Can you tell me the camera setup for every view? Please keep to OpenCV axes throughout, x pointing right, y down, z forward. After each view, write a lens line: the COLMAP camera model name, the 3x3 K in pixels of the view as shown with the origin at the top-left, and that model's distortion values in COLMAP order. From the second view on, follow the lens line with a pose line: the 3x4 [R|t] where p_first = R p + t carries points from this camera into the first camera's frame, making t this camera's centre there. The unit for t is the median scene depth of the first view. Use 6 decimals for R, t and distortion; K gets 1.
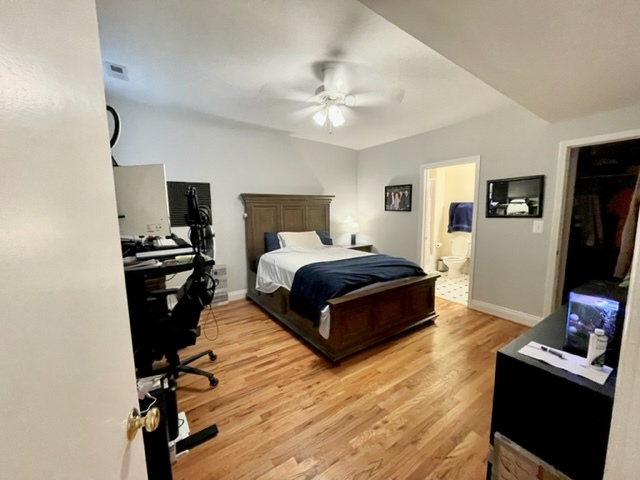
lens RADIAL K [[258.4, 0, 319.0], [0, 258.4, 238.1], [0, 0, 1]] dist [-0.002193, -0.000019]
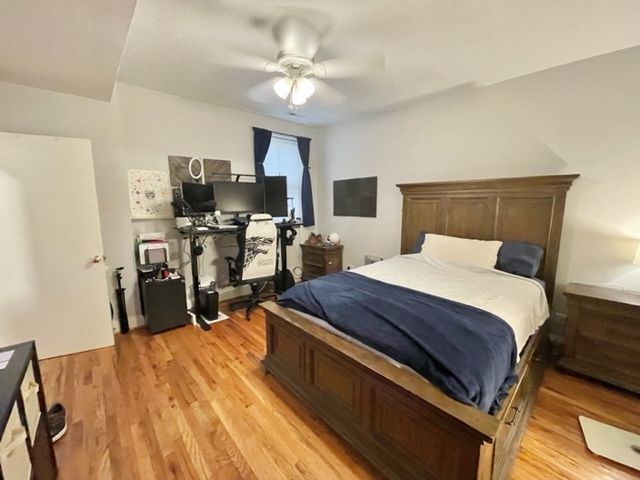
lens RADIAL K [[258.4, 0, 319.0], [0, 258.4, 238.1], [0, 0, 1]] dist [-0.002193, -0.000019]
pose [[0.131435, 0.149909, -0.979925, 0.964577], [-0.110010, 0.984600, 0.135869, -0.137391], [0.985202, 0.089943, 0.145902, 1.038038]]
